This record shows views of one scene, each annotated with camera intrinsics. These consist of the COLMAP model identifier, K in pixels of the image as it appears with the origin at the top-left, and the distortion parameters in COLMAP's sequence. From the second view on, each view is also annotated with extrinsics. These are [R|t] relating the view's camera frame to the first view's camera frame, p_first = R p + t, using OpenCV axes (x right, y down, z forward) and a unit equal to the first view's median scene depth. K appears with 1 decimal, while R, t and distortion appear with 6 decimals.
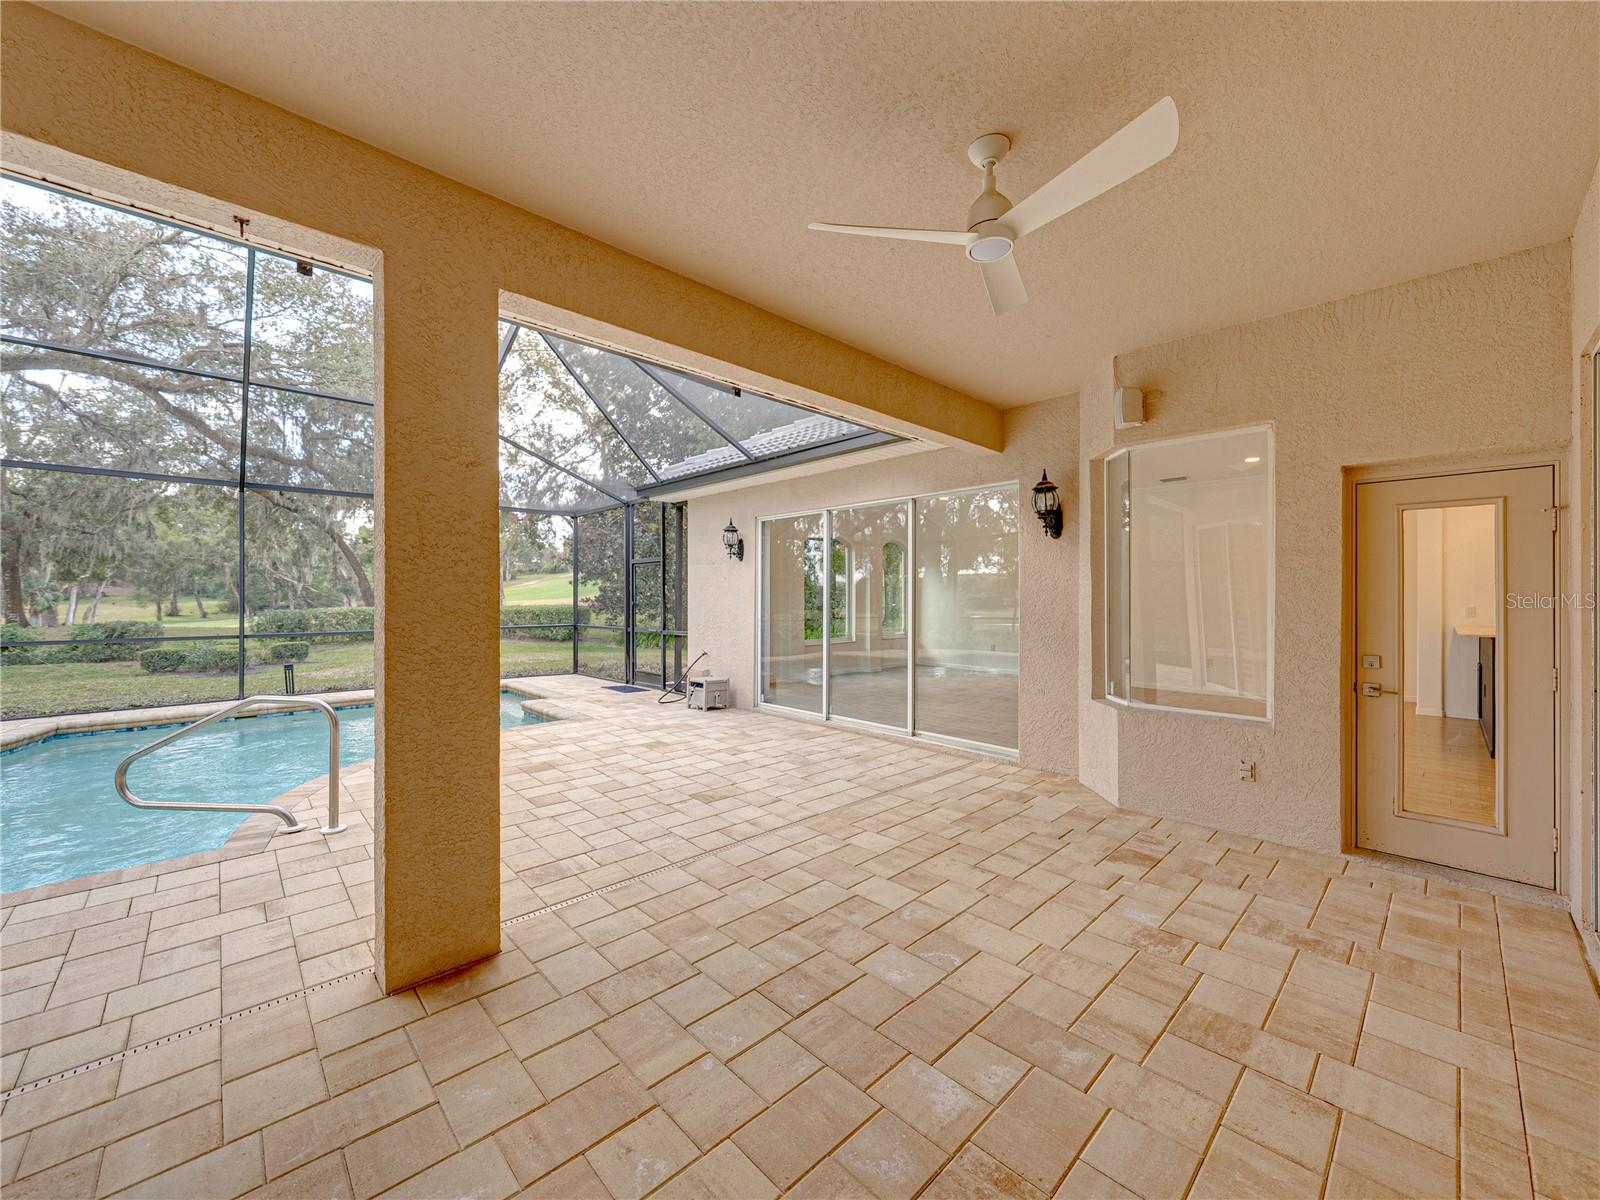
lens RADIAL K [[622.4, 0, 811.9], [0, 622.4, 593.1], [0, 0, 1]] dist [-0.001833, -0.000026]
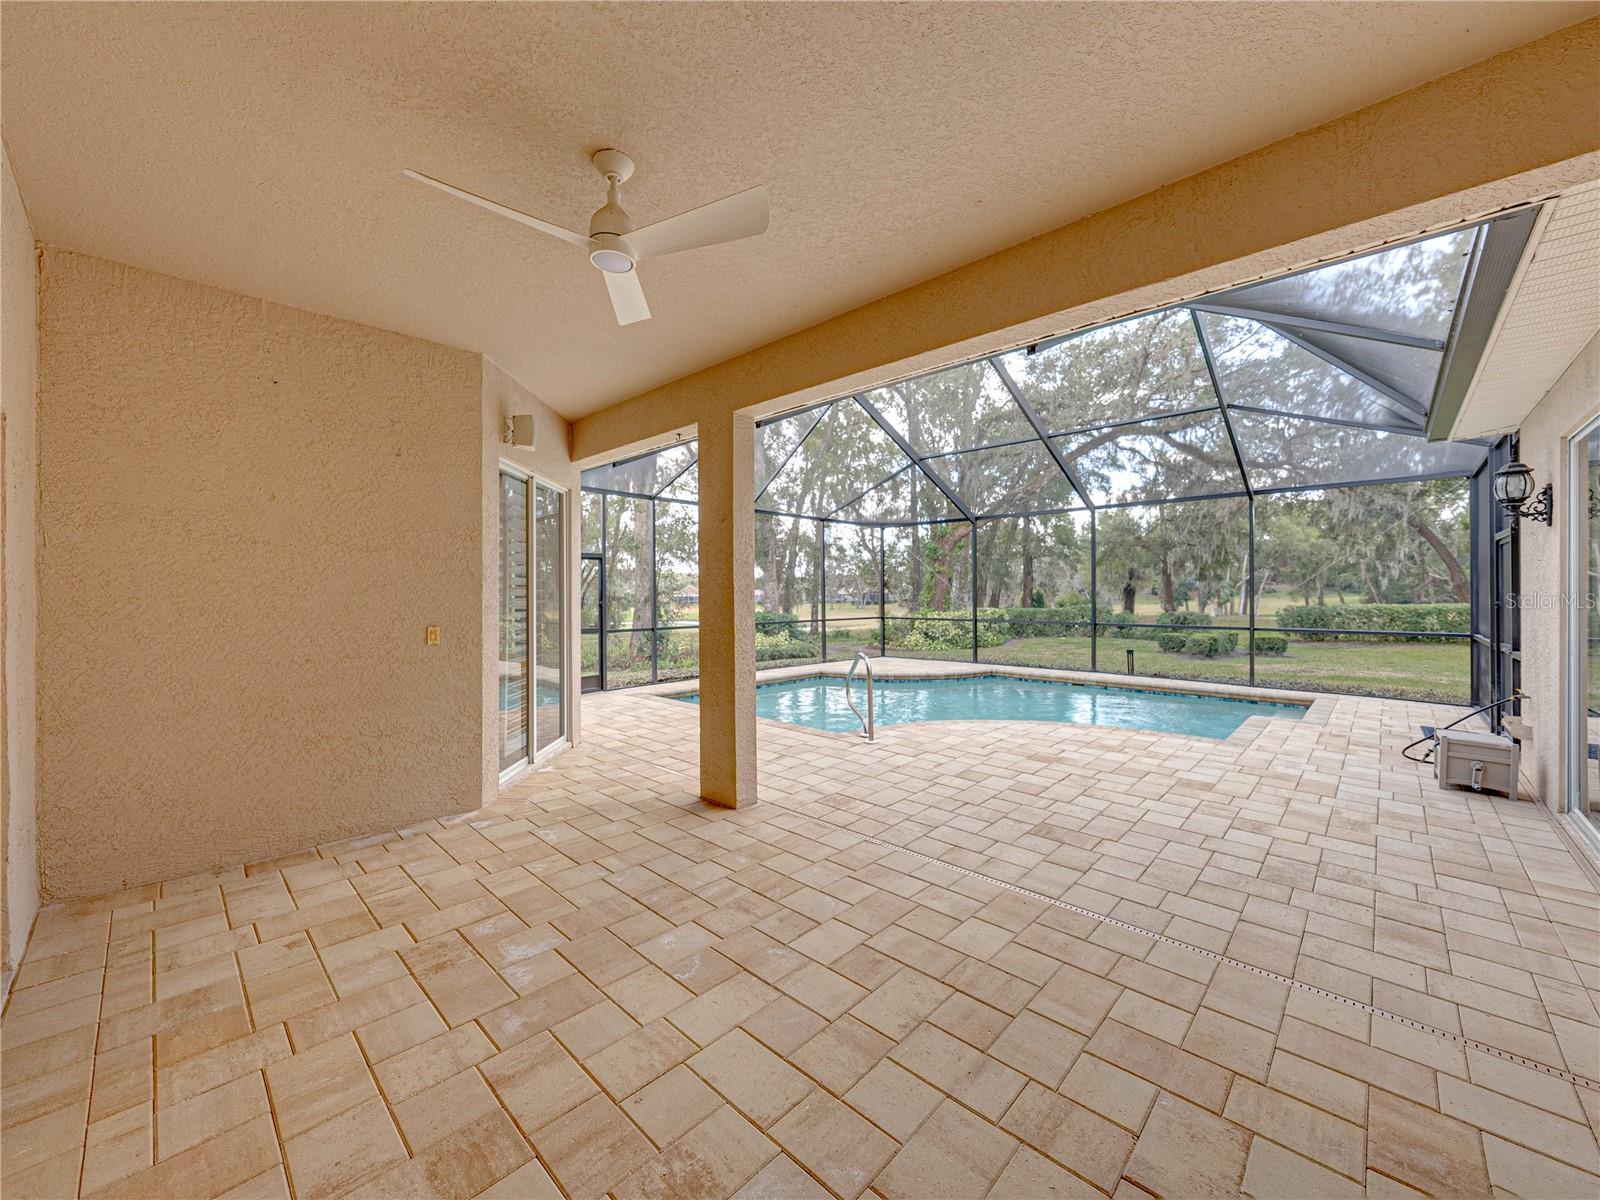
lens RADIAL K [[622.4, 0, 809.0], [0, 622.4, 585.7], [0, 0, 1]] dist [-0.001833, -0.000026]
pose [[0.051845, -0.010337, -0.998602, 0.659661], [0.005638, 0.999934, -0.010058, -0.000285], [0.998639, -0.005108, 0.051900, 0.628028]]
